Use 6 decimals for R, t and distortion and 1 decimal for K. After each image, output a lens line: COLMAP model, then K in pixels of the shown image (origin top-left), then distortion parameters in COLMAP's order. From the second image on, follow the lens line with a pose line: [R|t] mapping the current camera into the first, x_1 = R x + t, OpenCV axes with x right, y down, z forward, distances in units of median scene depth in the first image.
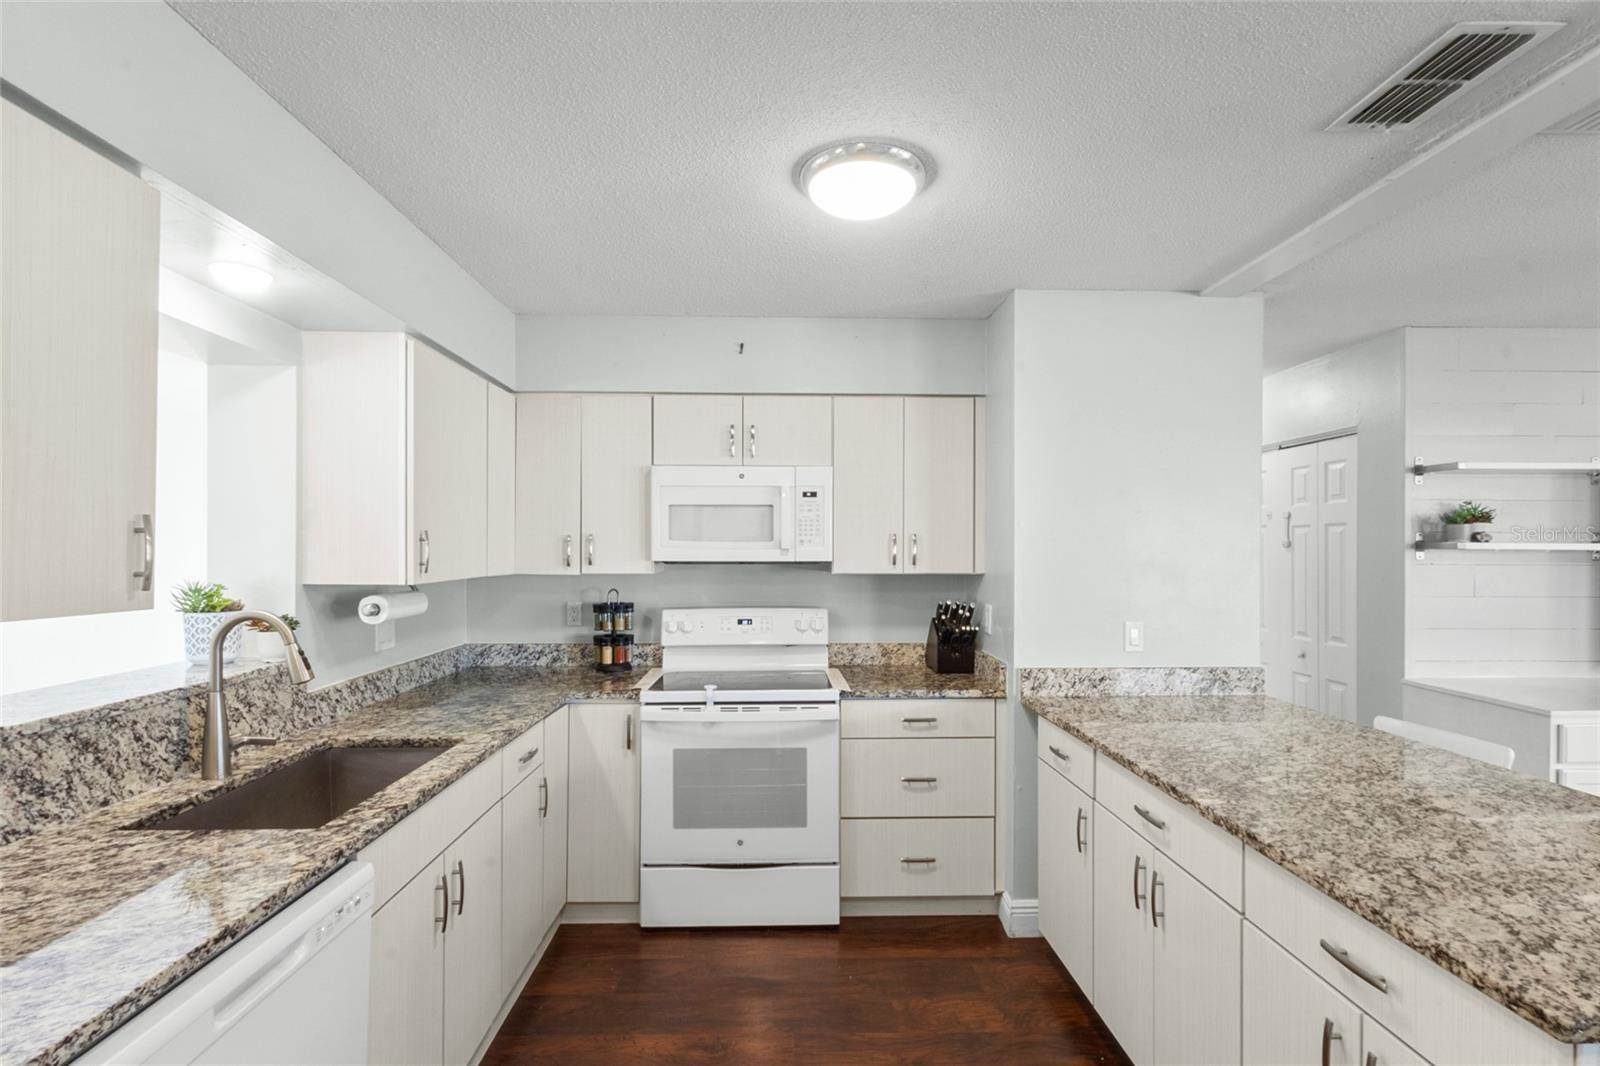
lens RADIAL K [[741.5, 0, 800.0], [0, 741.5, 562.7], [0, 0, 1]] dist [-0.000686, -0.000530]
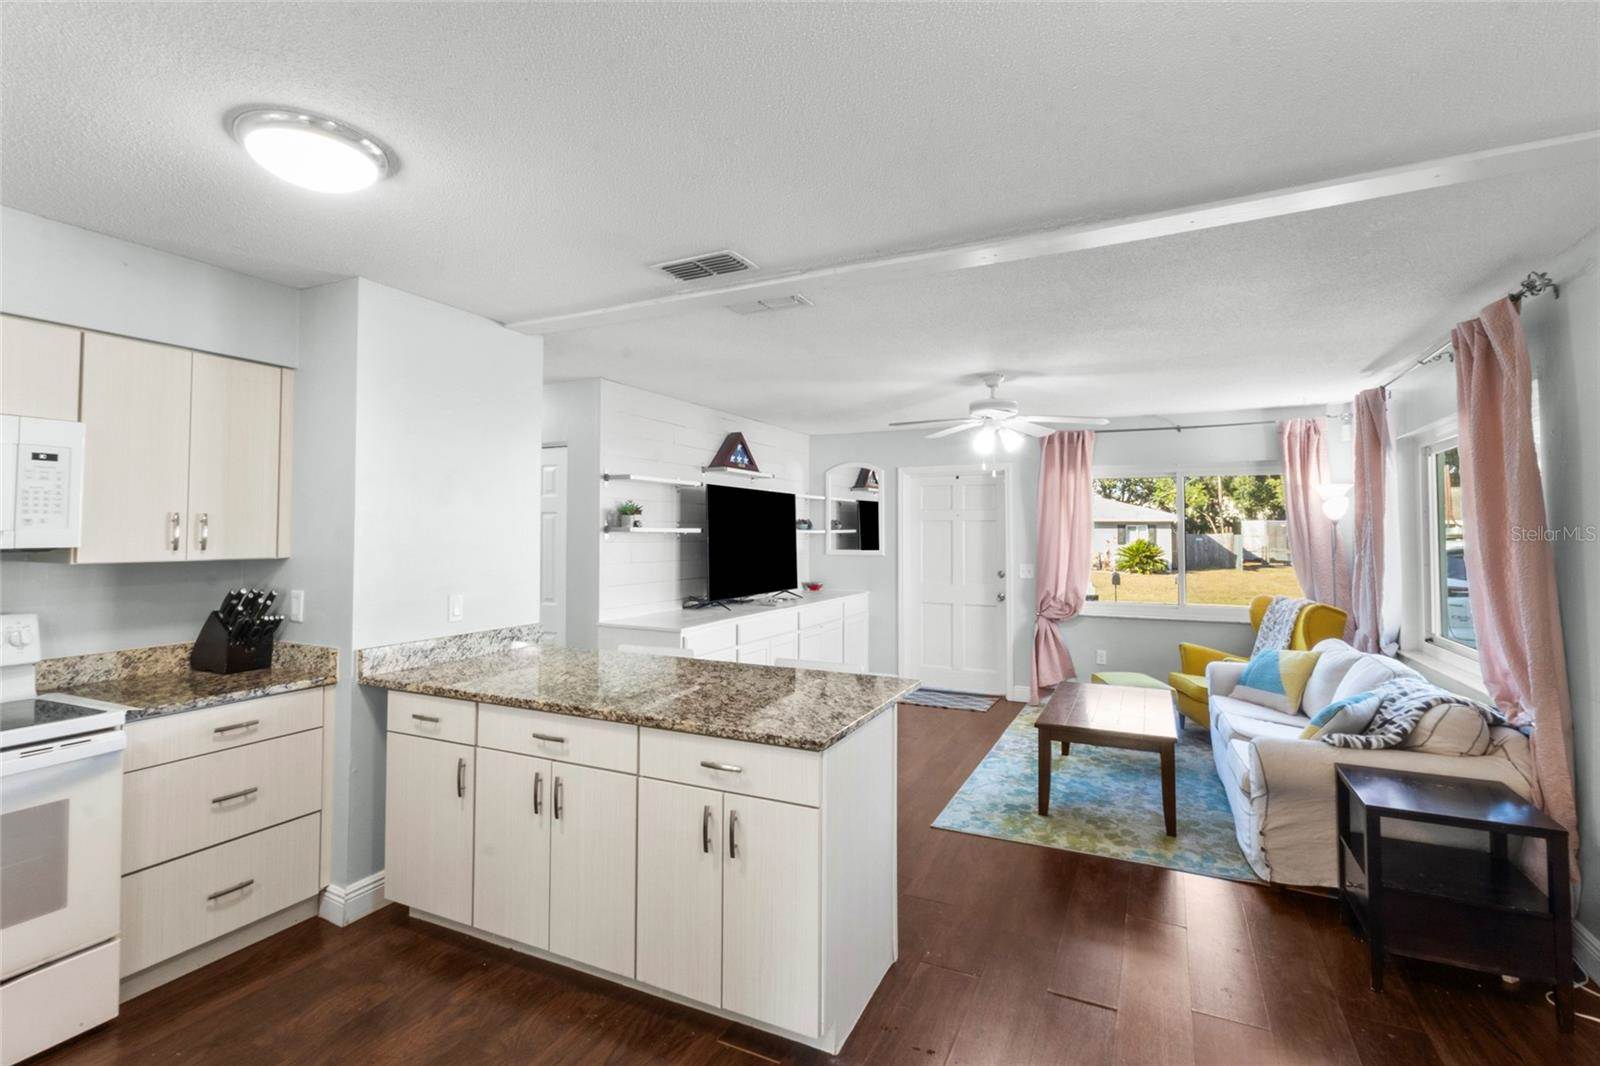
lens RADIAL K [[733.8, 0, 798.0], [0, 733.8, 528.6], [0, 0, 1]] dist [0.002649, 0.001006]
pose [[0.461884, 0.004364, 0.886930, -0.298155], [0.012357, 0.999859, -0.011355, -0.003801], [-0.886854, 0.016205, 0.461765, 0.004538]]
